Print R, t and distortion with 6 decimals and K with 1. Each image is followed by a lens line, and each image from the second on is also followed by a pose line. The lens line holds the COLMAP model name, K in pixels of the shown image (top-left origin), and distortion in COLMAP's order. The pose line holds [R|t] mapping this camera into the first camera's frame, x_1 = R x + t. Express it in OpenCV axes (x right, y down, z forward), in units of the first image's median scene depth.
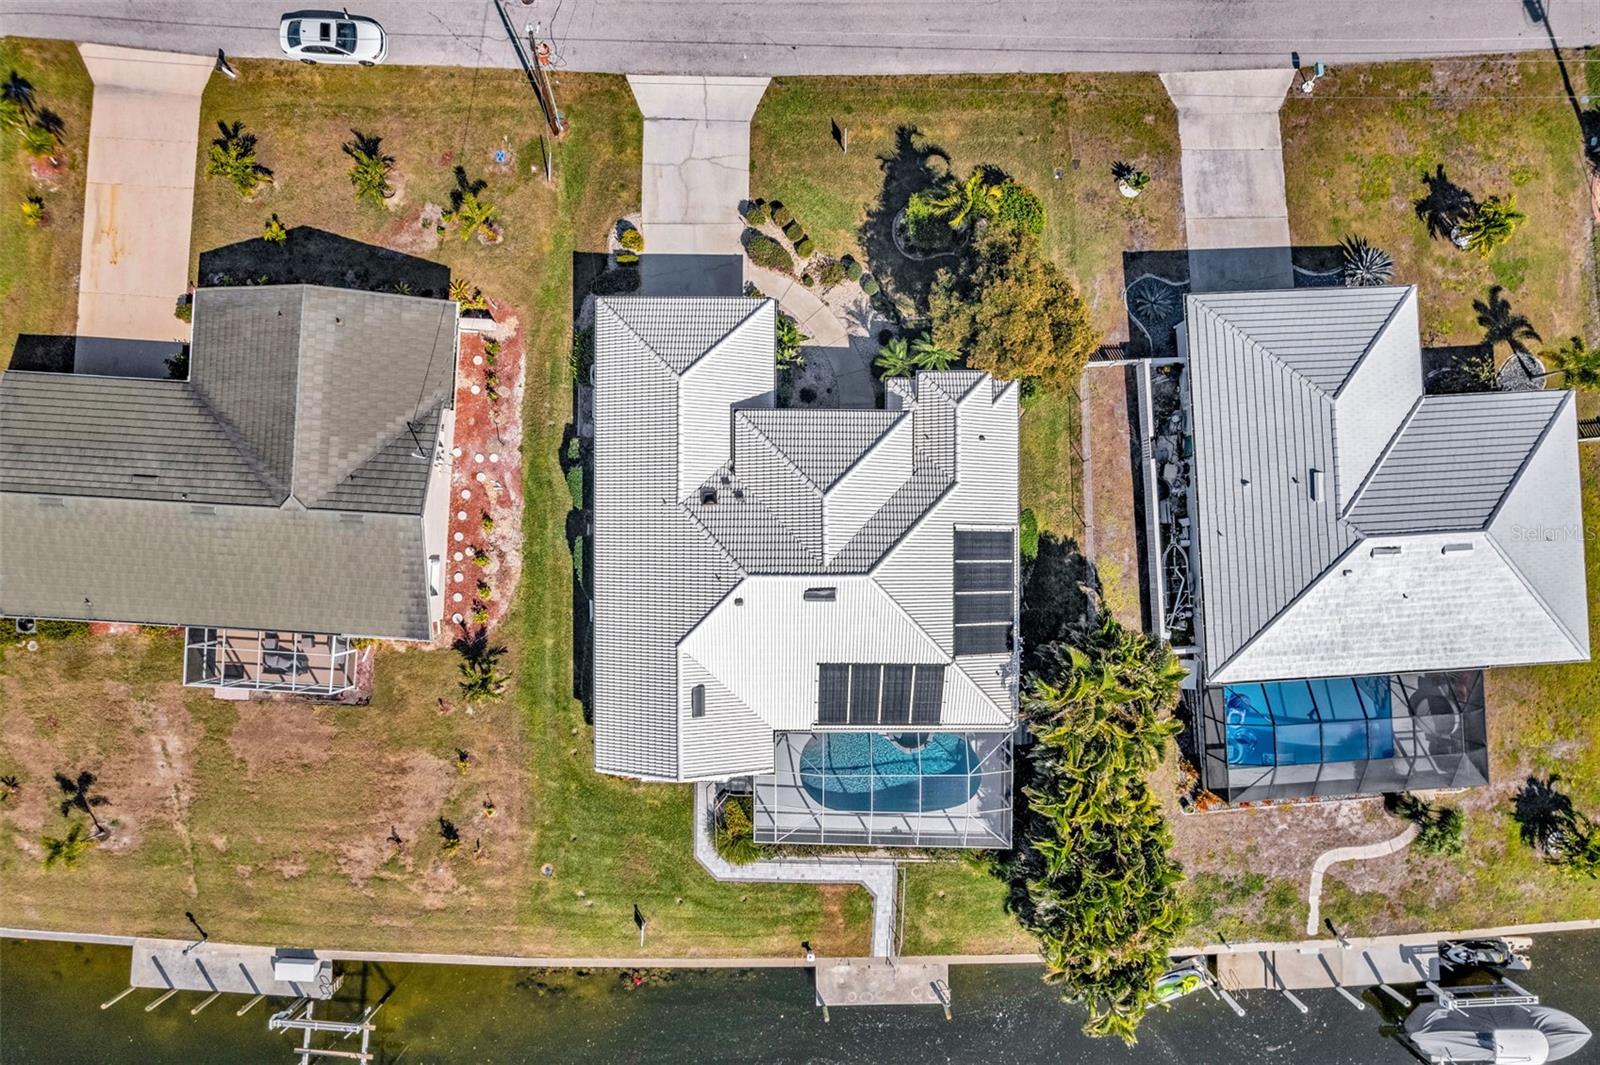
lens RADIAL K [[1055.0, 0, 815.1], [0, 1055.0, 559.6], [0, 0, 1]] dist [-0.085983, 0.086120]
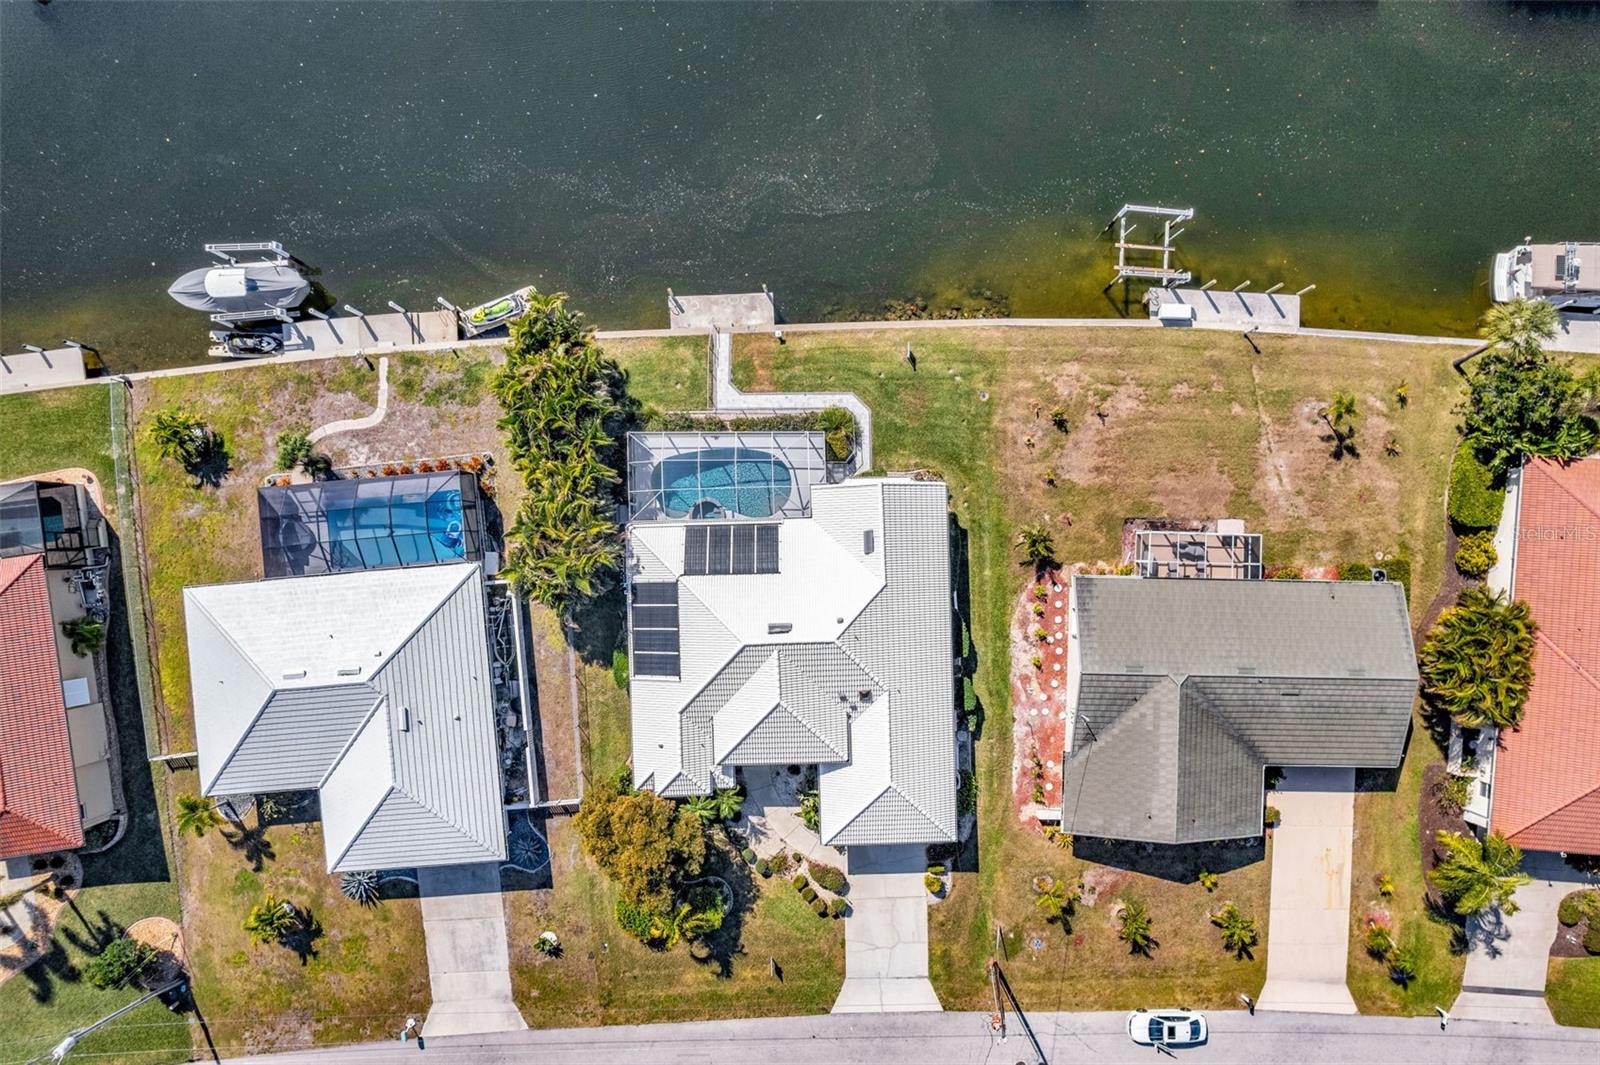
lens RADIAL K [[1045.7, 0, 811.7], [0, 1045.7, 537.8], [0, 0, 1]] dist [-0.078117, 0.070502]
pose [[-0.999223, 0.031305, -0.023959, -0.006465], [-0.031362, -0.999506, 0.002014, 0.125675], [-0.023885, 0.002764, 0.999711, -0.285228]]
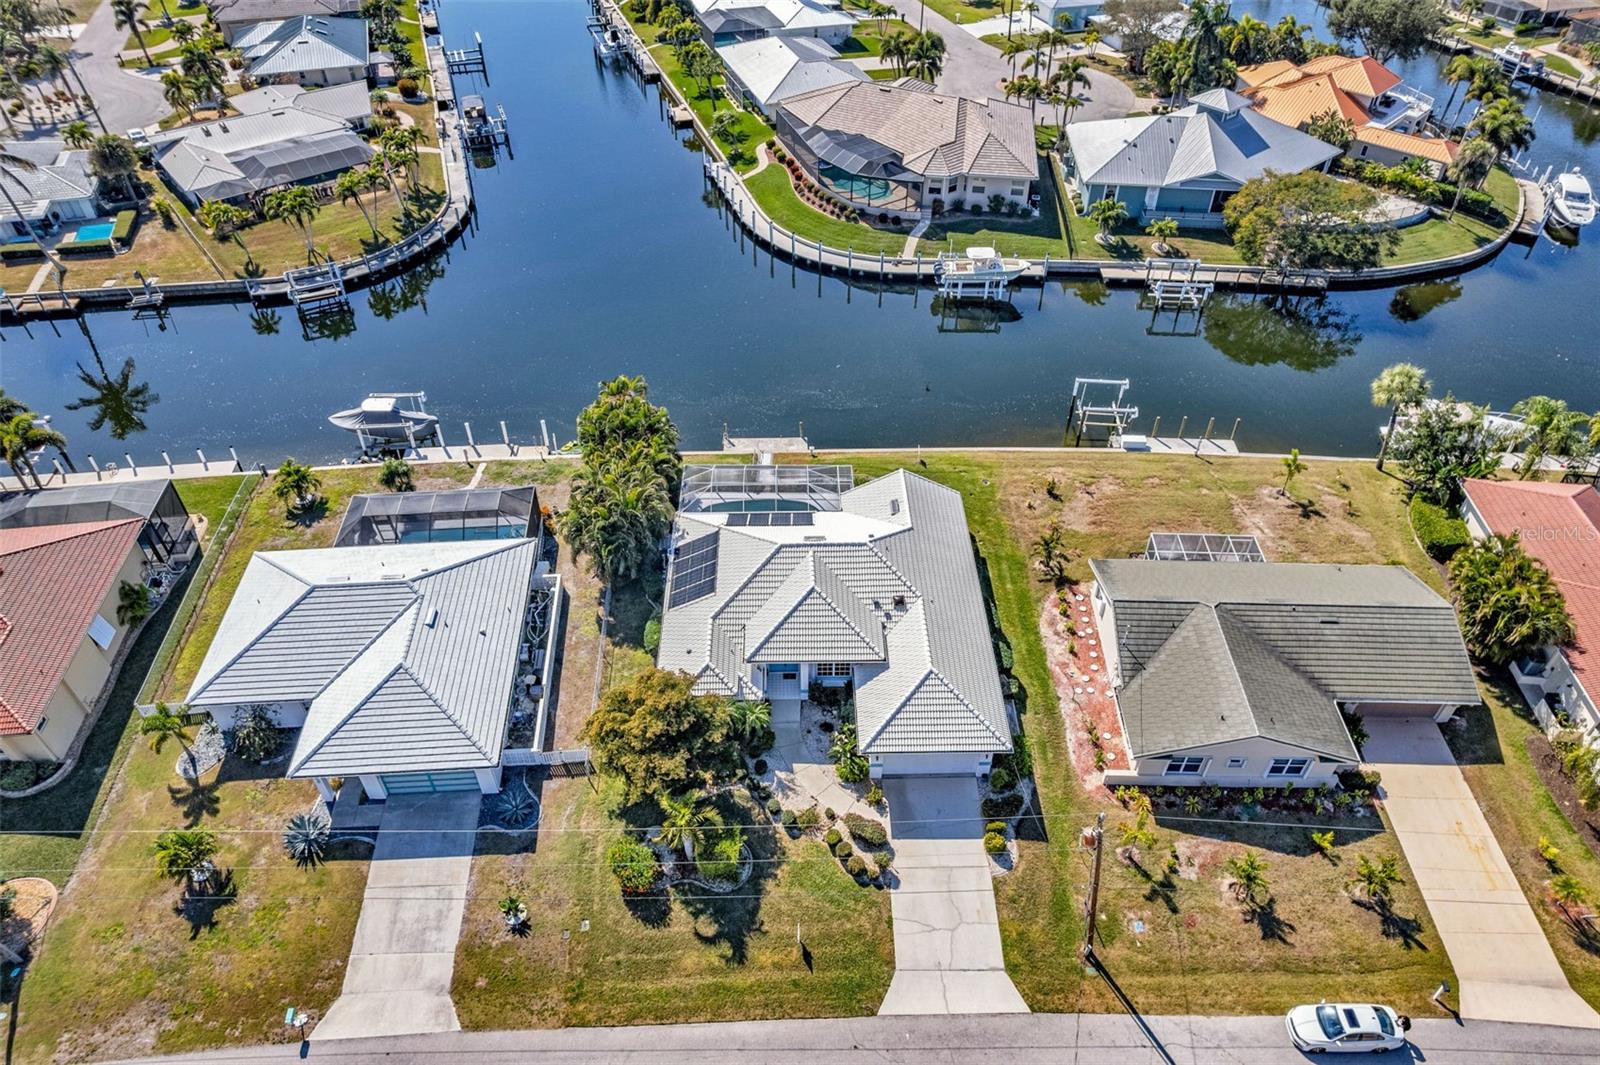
lens RADIAL K [[1045.7, 0, 811.7], [0, 1045.7, 537.8], [0, 0, 1]] dist [-0.078117, 0.070502]
pose [[-0.999492, 0.004132, -0.031617, 0.046277], [-0.026373, -0.664431, 0.746884, -0.885683], [-0.017921, 0.747338, 0.664202, 0.056611]]
